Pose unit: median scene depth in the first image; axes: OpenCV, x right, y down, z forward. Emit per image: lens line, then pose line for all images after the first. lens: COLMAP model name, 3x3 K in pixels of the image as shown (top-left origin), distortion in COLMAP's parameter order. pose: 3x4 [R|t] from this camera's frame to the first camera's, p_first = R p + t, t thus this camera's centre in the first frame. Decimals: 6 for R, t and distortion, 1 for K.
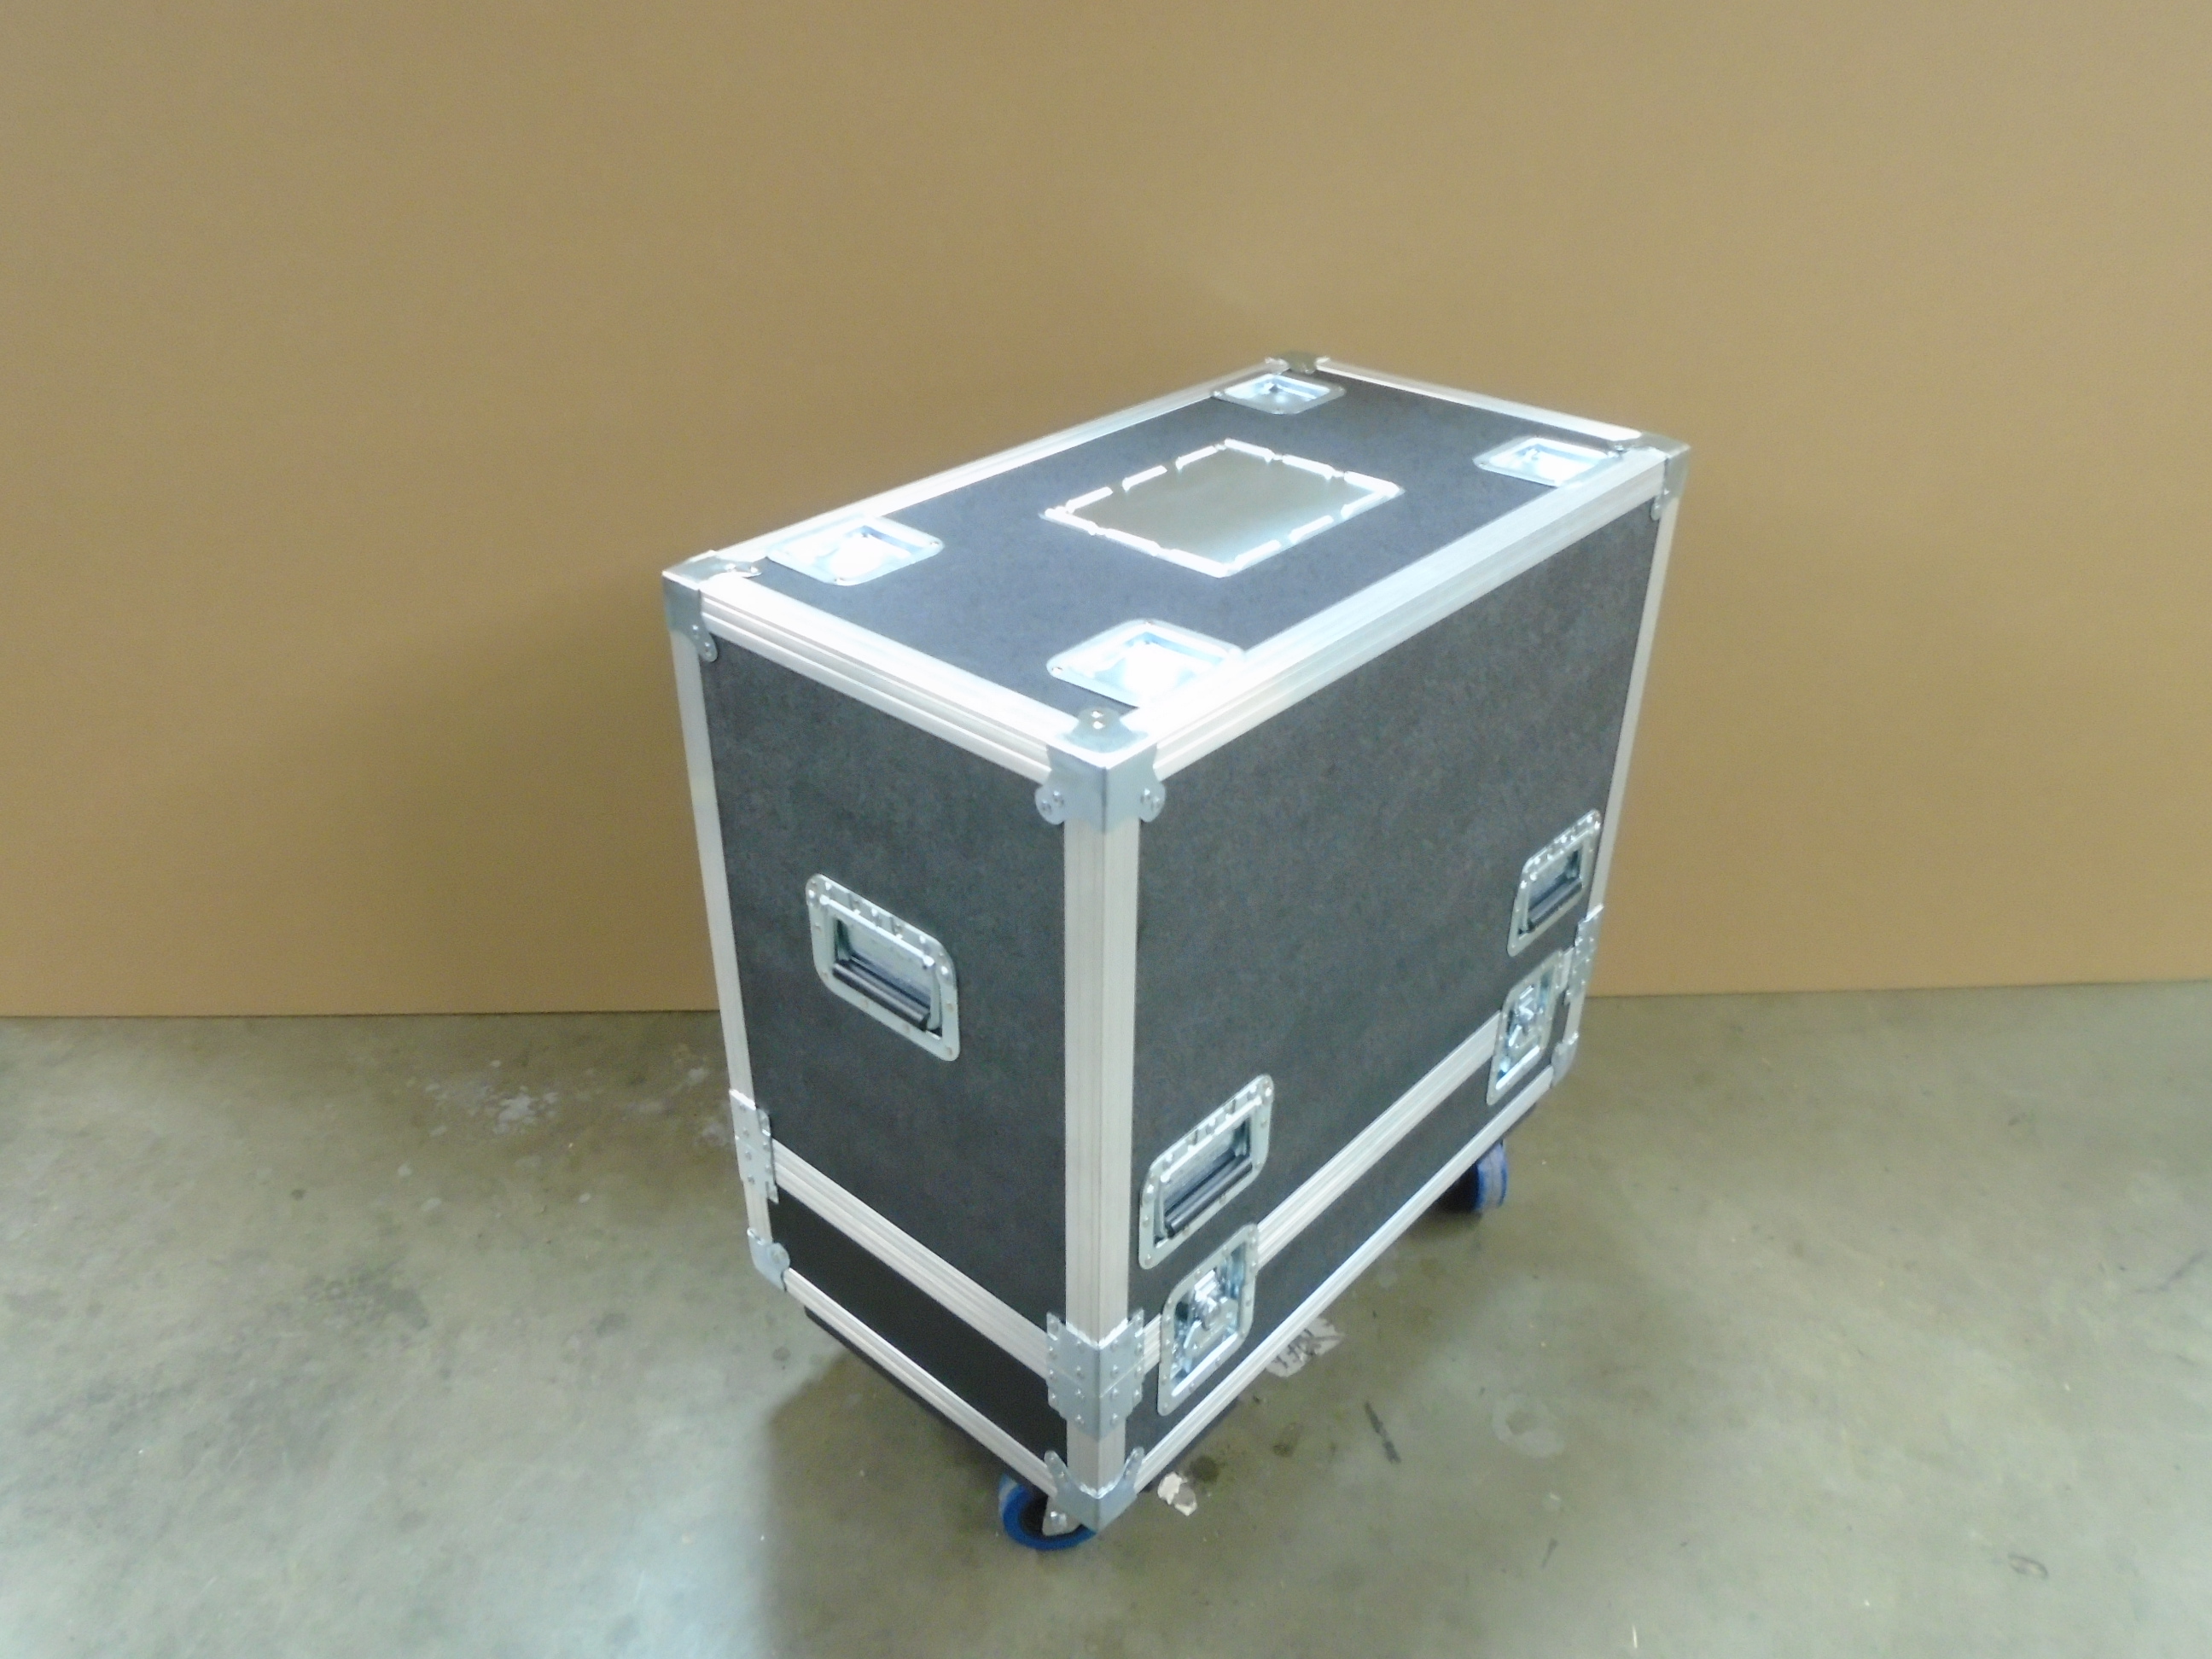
lens RADIAL K [[1724.7, 0, 1106.0], [0, 1724.7, 829.5], [0, 0, 1]] dist [-0.004904, 0.003114]
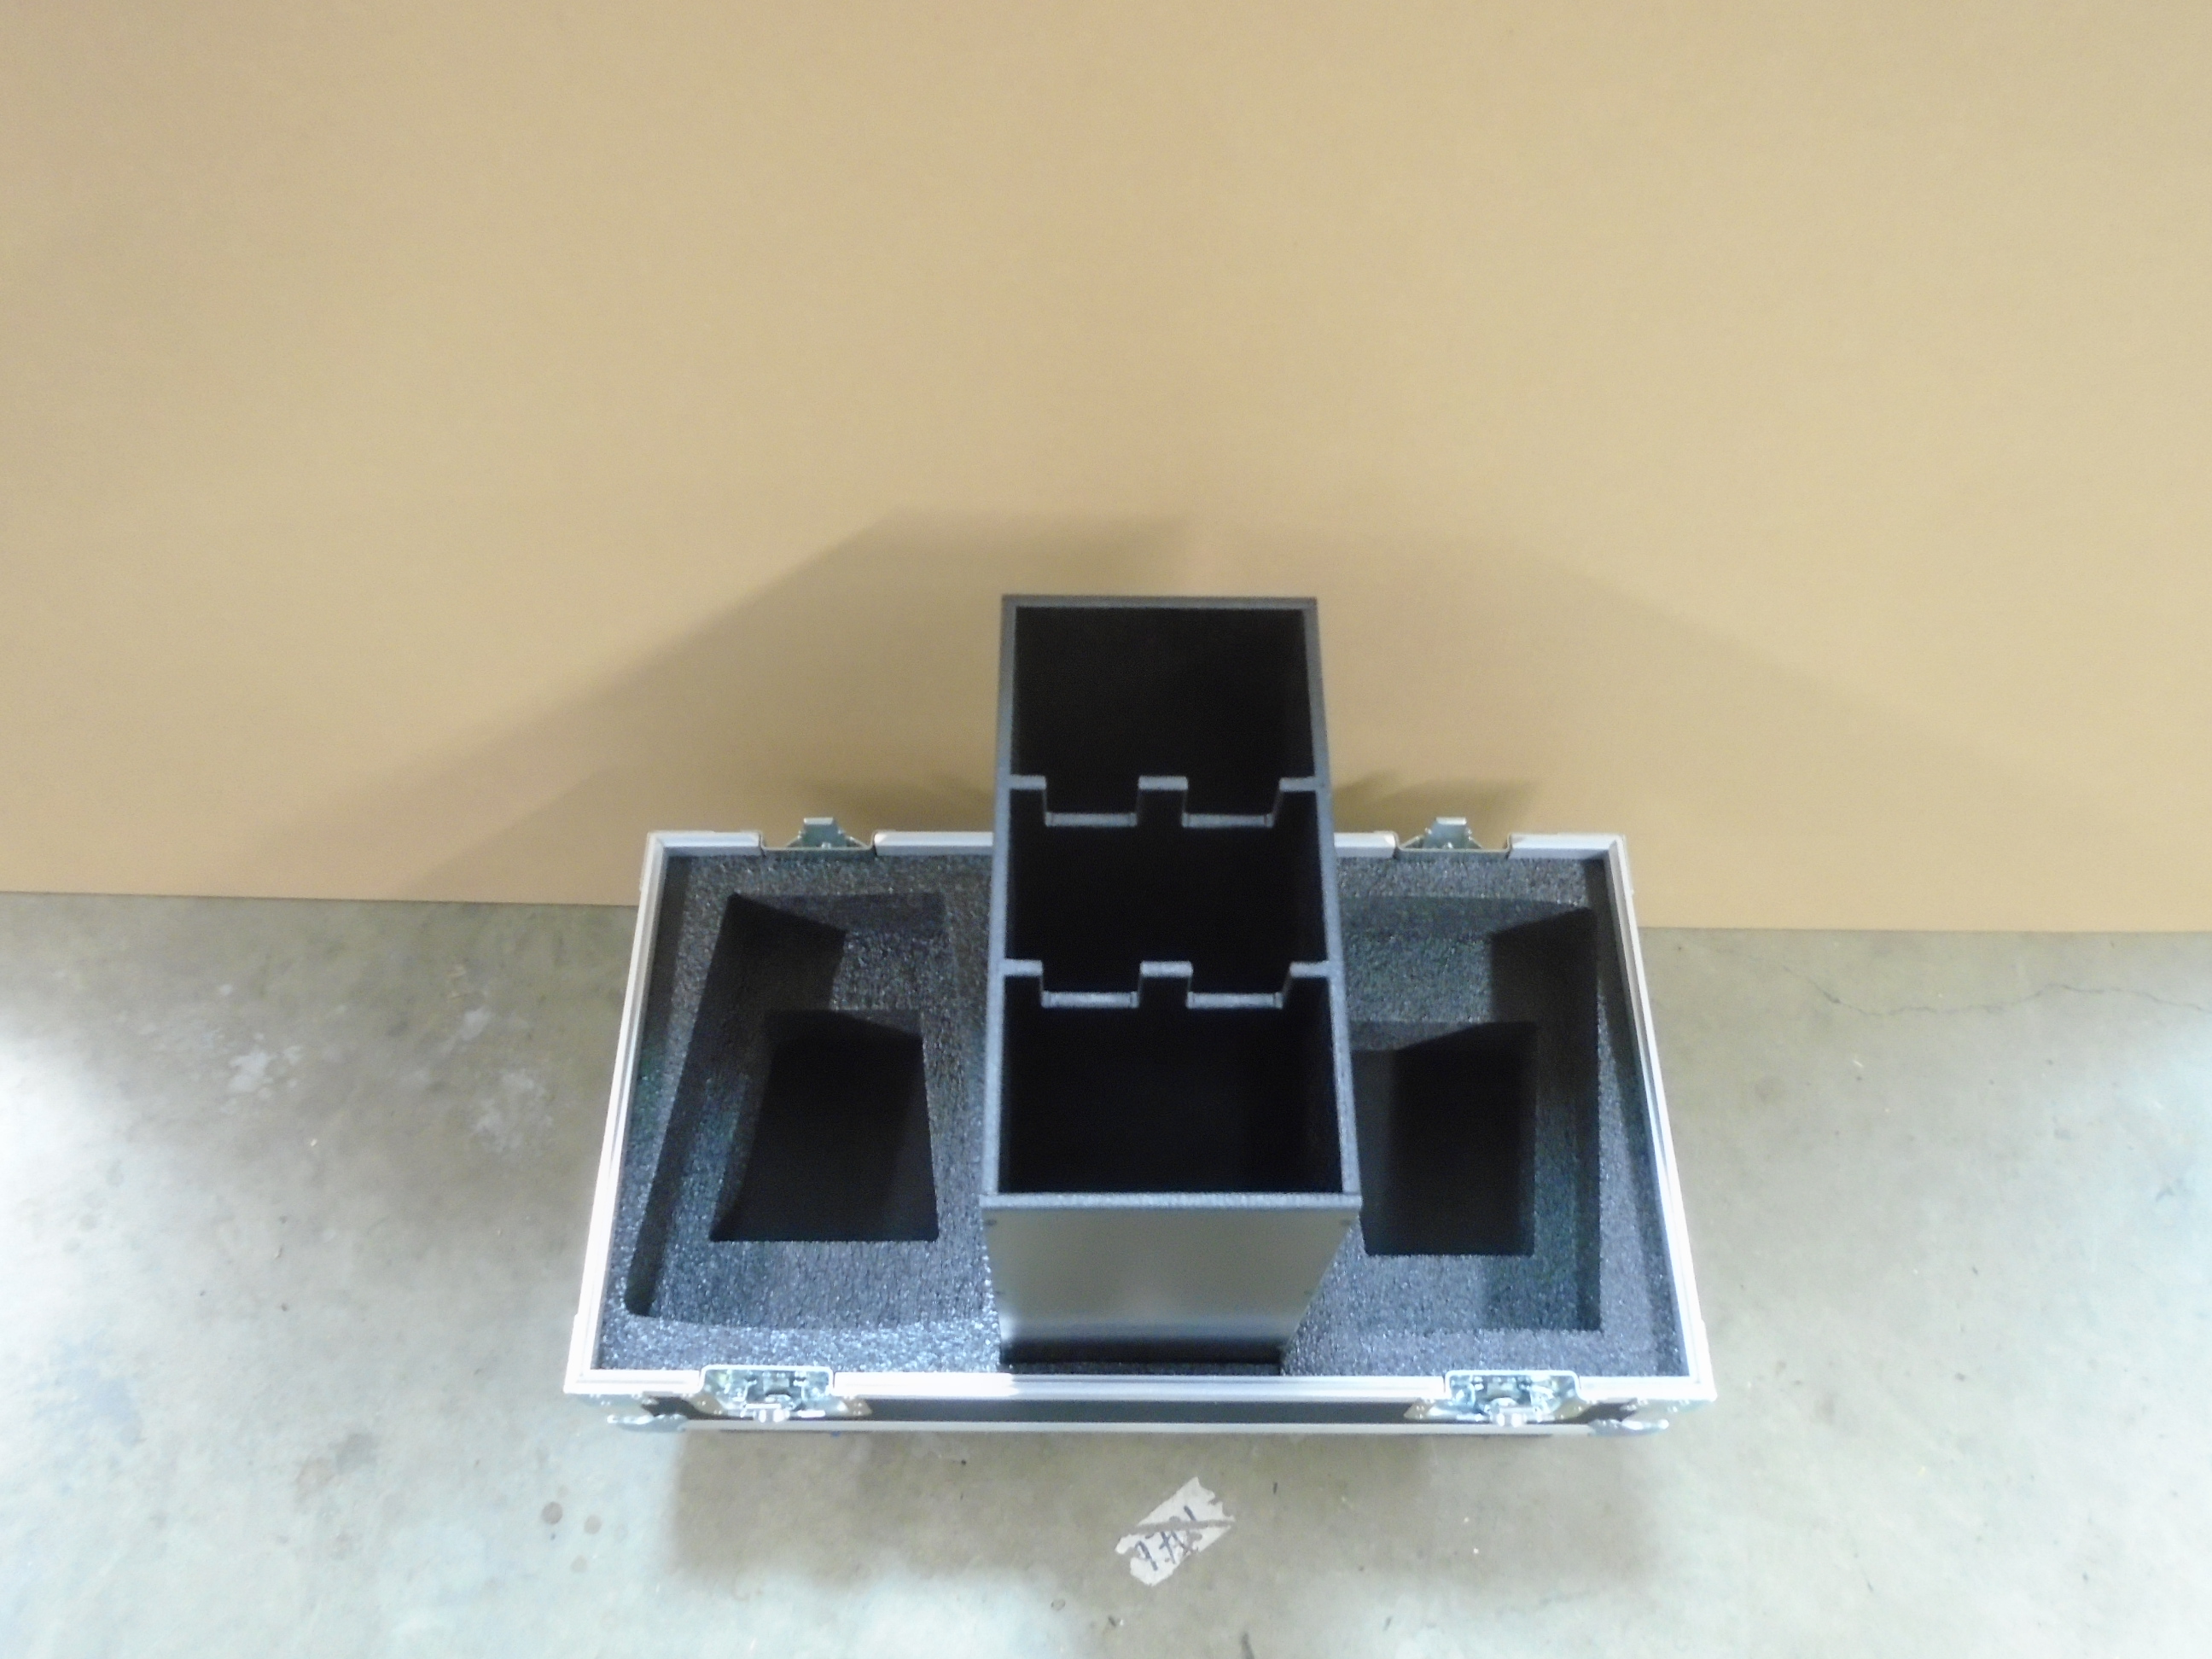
lens RADIAL K [[1718.3, 0, 1102.6], [0, 1718.3, 832.9], [0, 0, 1]] dist [-0.002822, -0.001467]
pose [[0.997638, 0.050392, -0.046689, 0.094952], [-0.020391, 0.866234, 0.499223, -0.382148], [0.065601, -0.497091, 0.865215, 0.438860]]
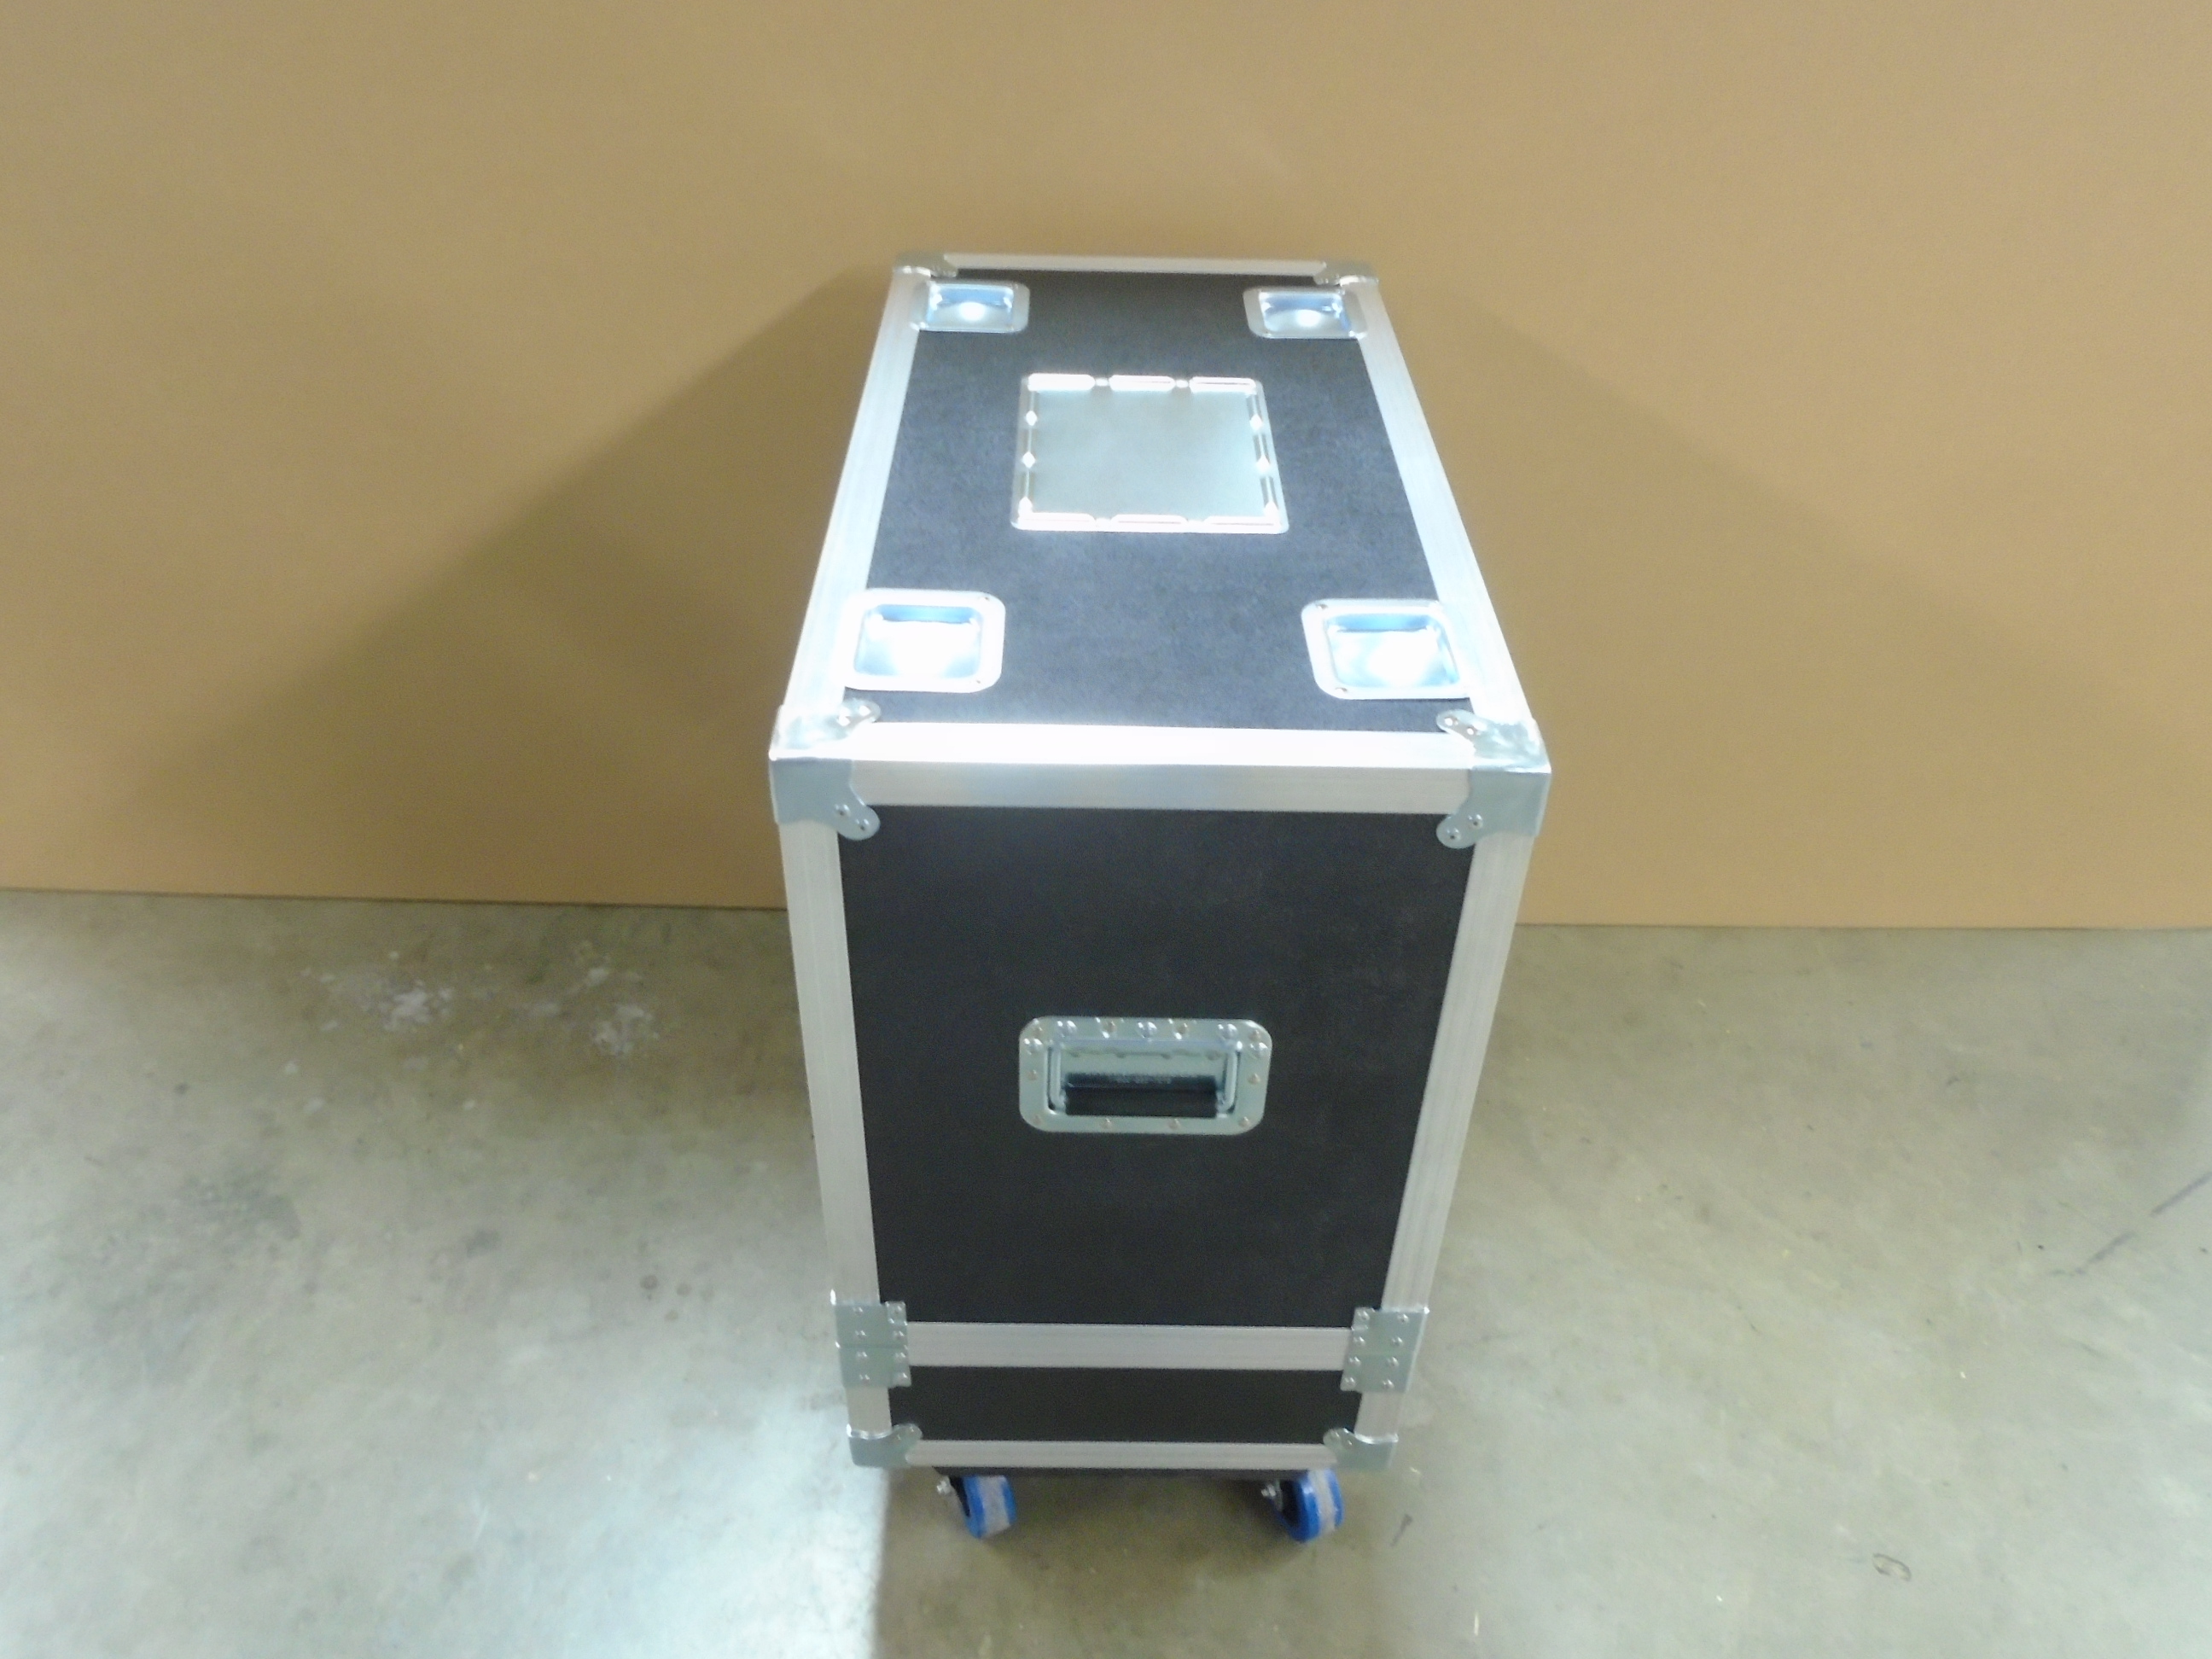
lens RADIAL K [[1724.7, 0, 1106.0], [0, 1724.7, 829.5], [0, 0, 1]] dist [-0.004904, 0.003114]
pose [[0.998980, 0.037864, -0.024596, 0.083087], [-0.034739, 0.992528, 0.116971, -0.073718], [0.028841, -0.115997, 0.992831, 0.054750]]
